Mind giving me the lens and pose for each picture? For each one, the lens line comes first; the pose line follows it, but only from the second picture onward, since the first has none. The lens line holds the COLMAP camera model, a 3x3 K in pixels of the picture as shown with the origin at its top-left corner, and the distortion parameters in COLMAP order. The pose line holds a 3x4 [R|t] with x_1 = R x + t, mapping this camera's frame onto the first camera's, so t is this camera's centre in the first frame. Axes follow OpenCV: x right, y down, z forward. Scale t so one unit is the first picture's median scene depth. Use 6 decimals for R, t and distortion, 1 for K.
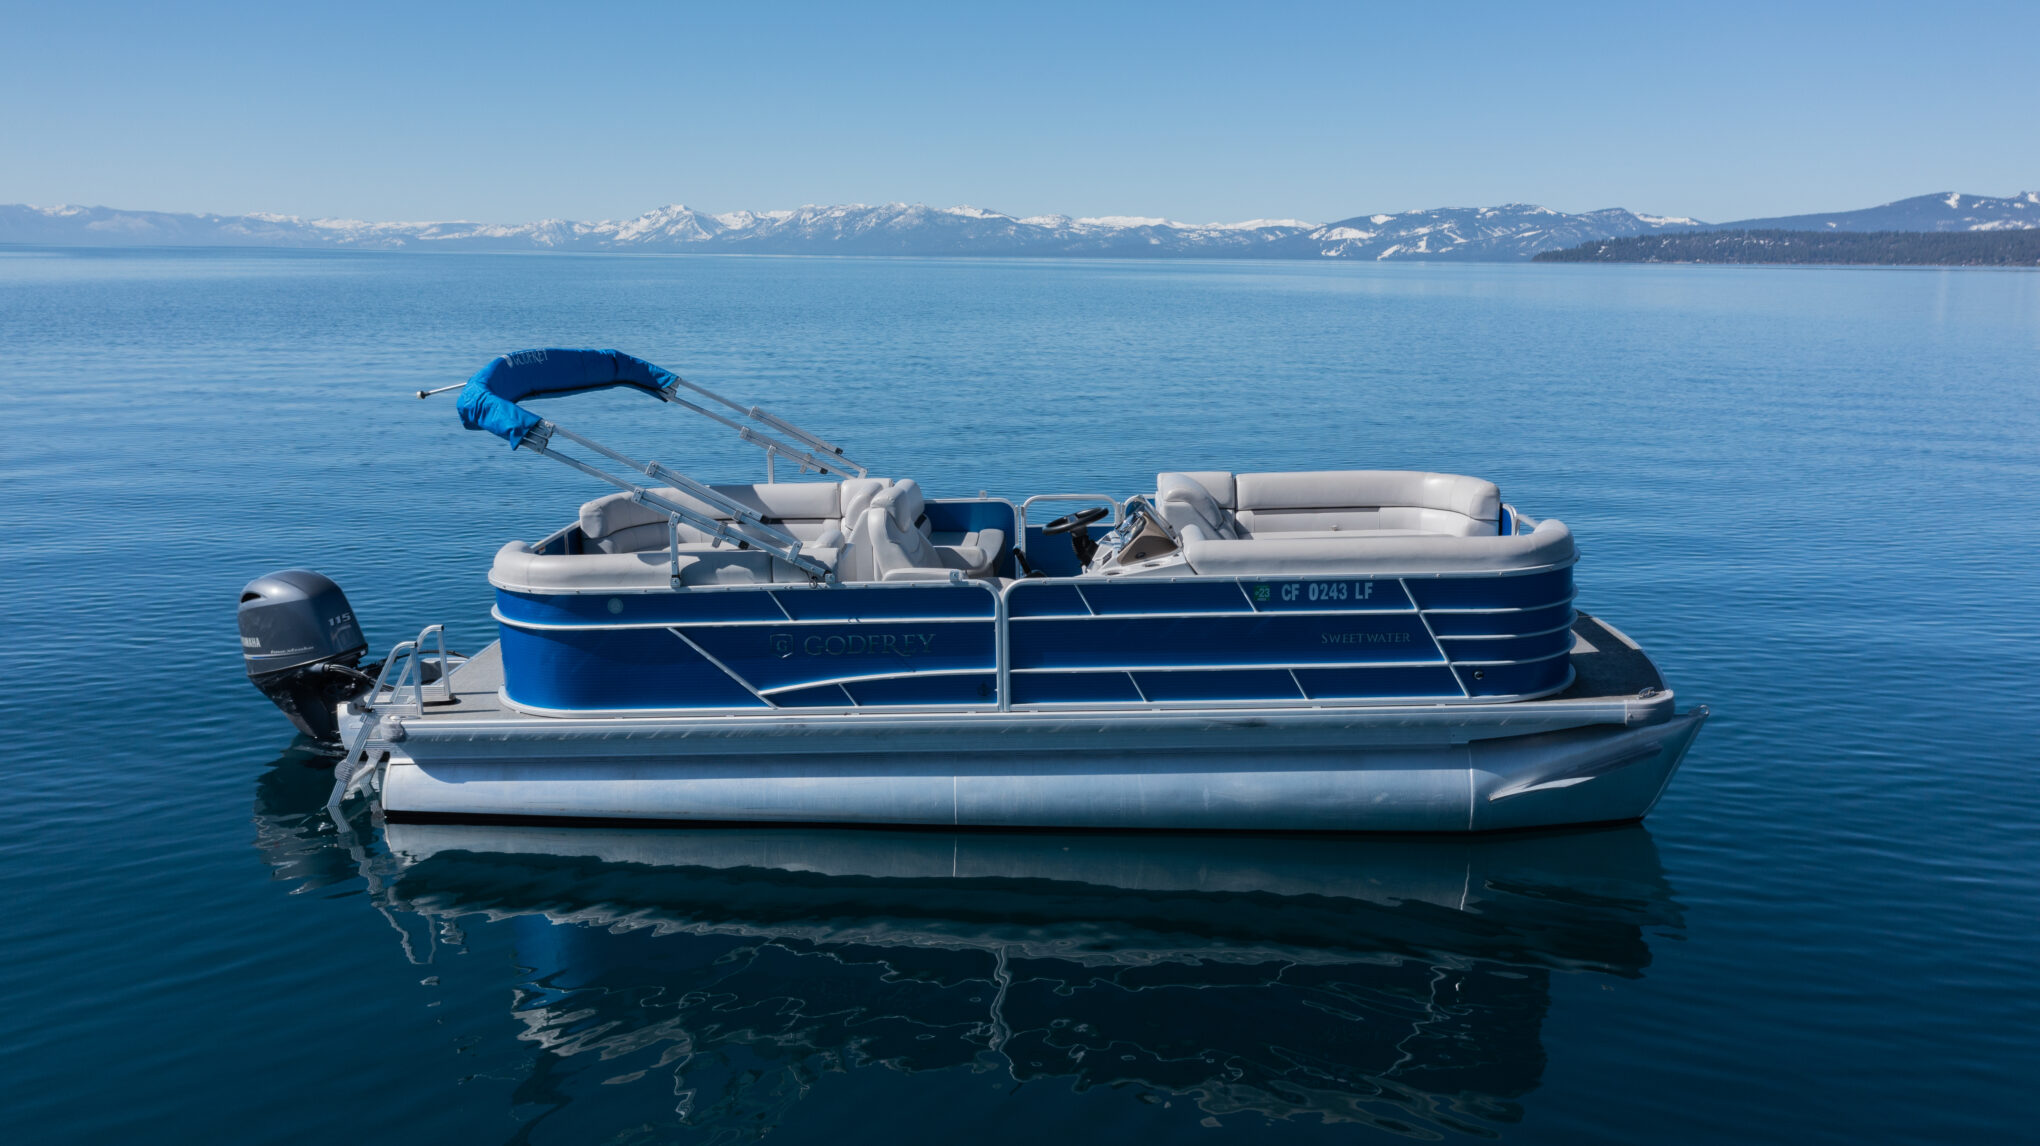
lens RADIAL K [[1649.6, 0, 1025.8], [0, 1649.6, 573.4], [0, 0, 1]] dist [0.000665, 0.001474]
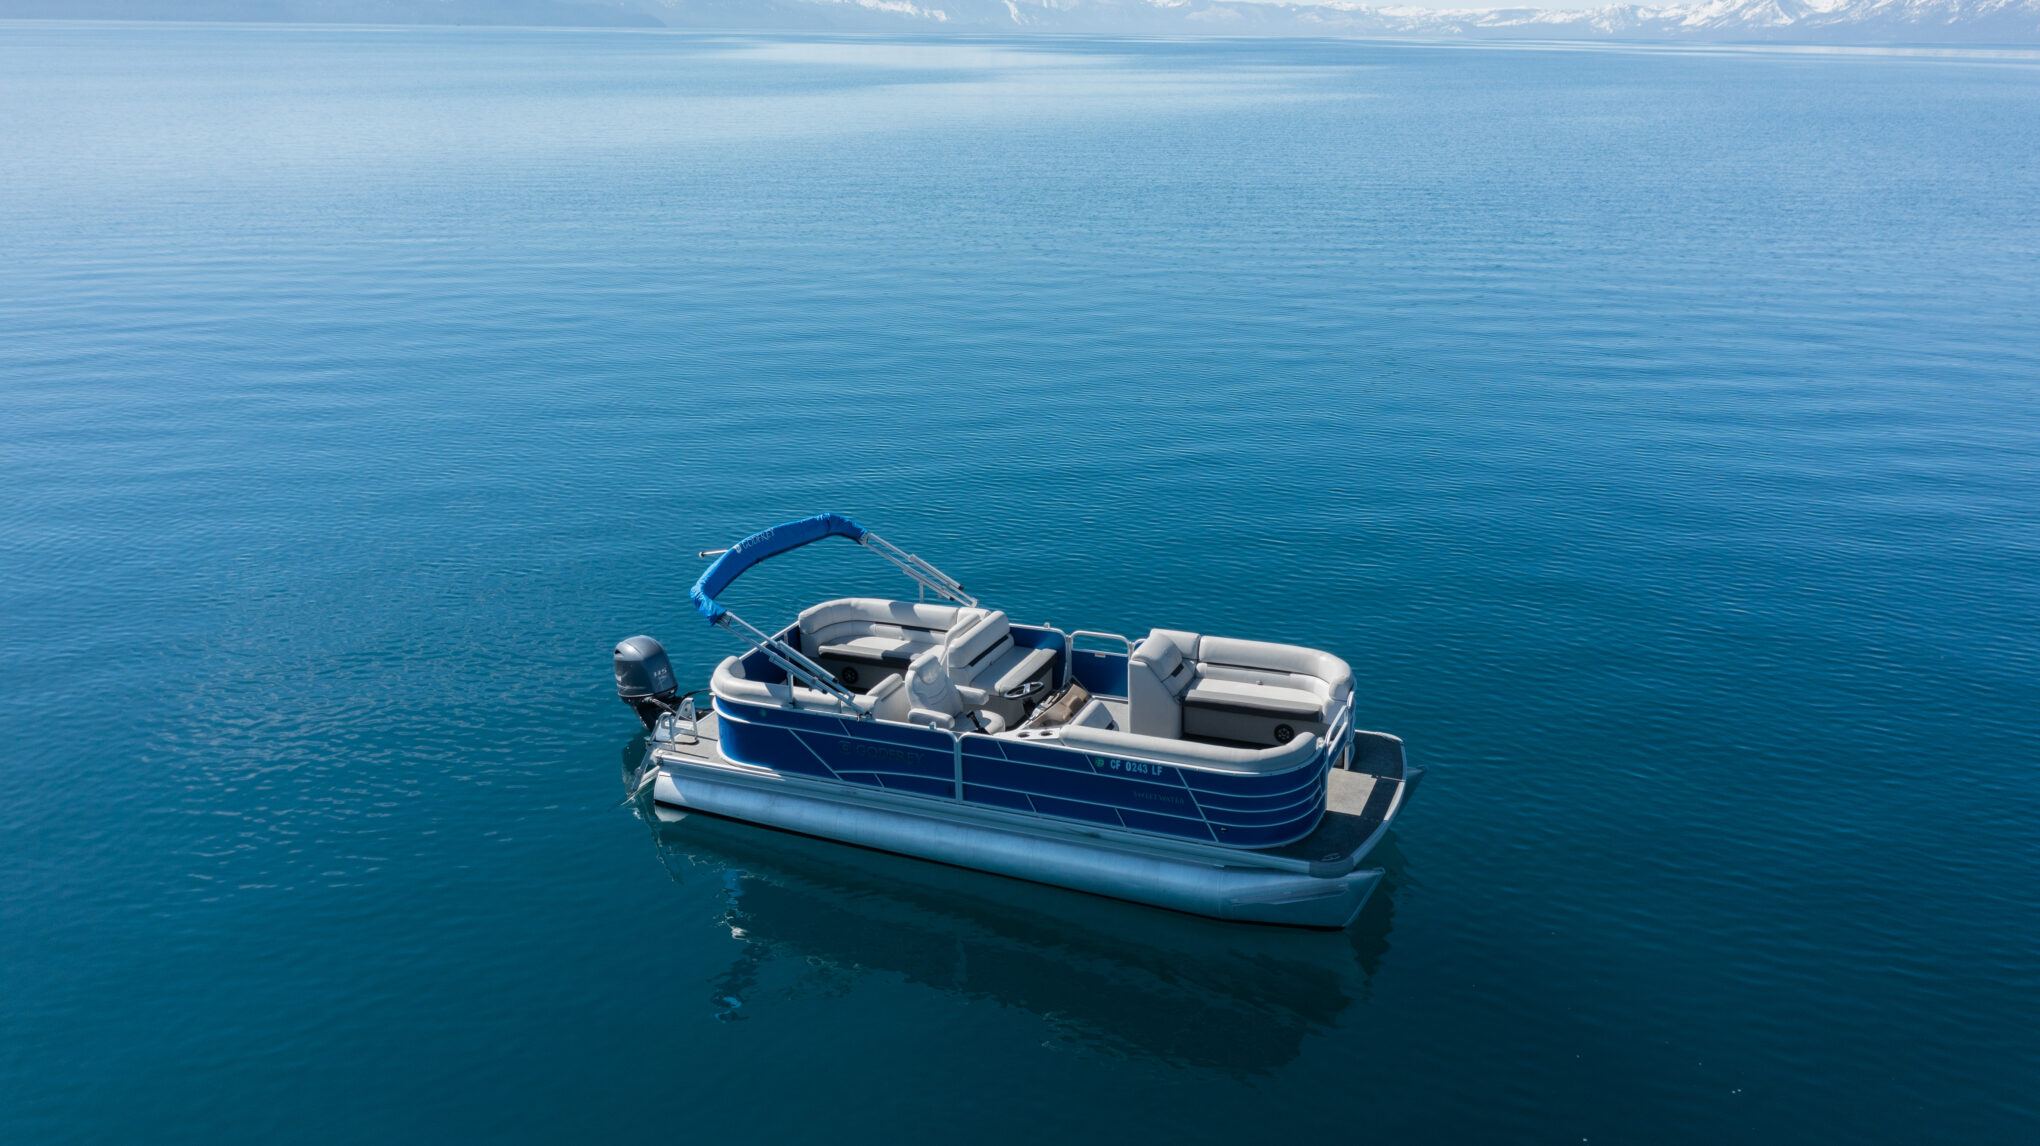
lens RADIAL K [[1649.6, 0, 1022.6], [0, 1649.6, 567.4], [0, 0, 1]] dist [0.000665, 0.001474]
pose [[0.934254, 0.111428, -0.338752, 0.589833], [-0.068128, 0.988203, 0.137165, -0.391994], [0.350040, -0.105069, 0.930824, -0.543902]]
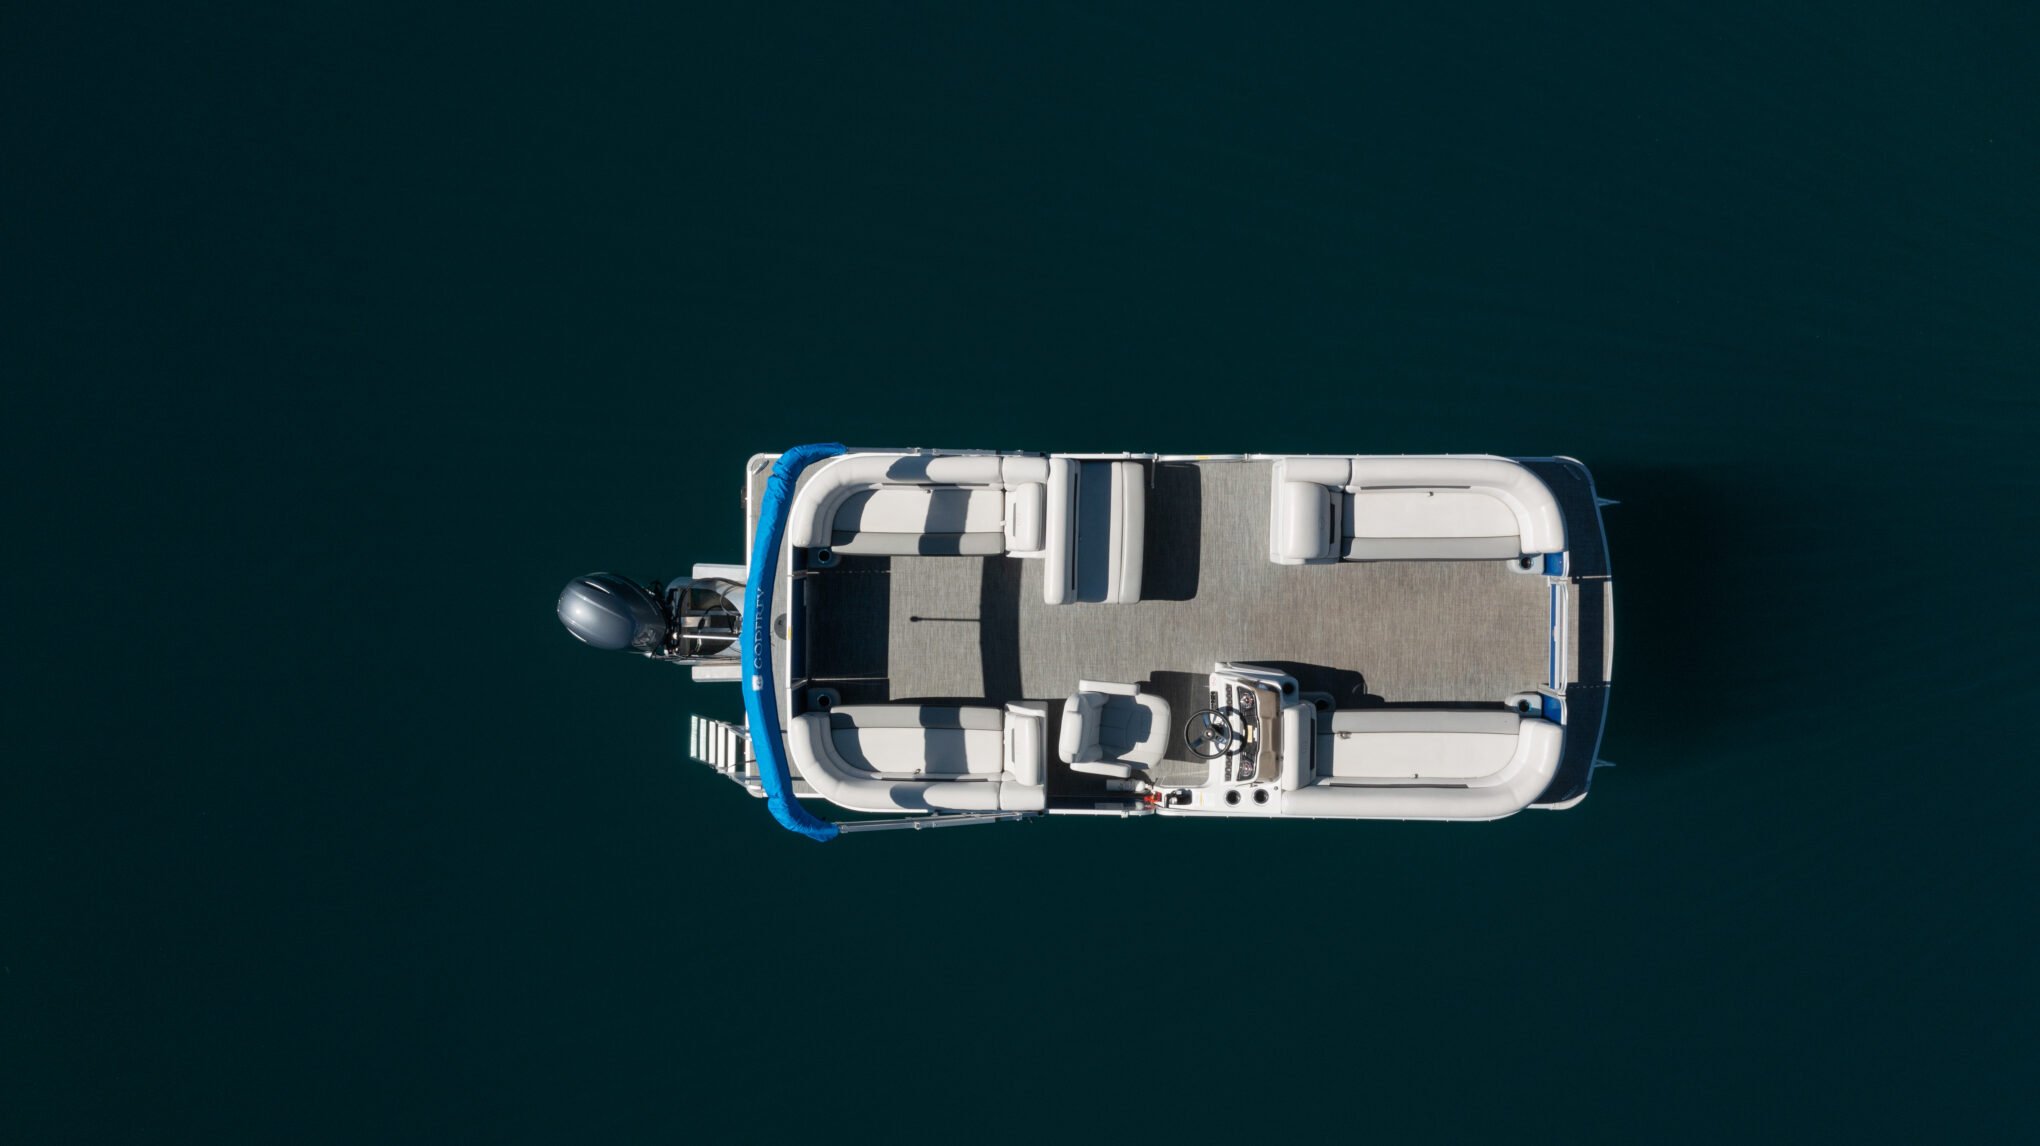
lens RADIAL K [[1649.6, 0, 1014.1], [0, 1649.6, 574.6], [0, 0, 1]] dist [0.000665, 0.001474]
pose [[0.999459, -0.023610, -0.022896, -0.099533], [0.026684, 0.175182, 0.984174, -1.446830], [-0.019226, -0.984253, 0.175718, 0.913756]]
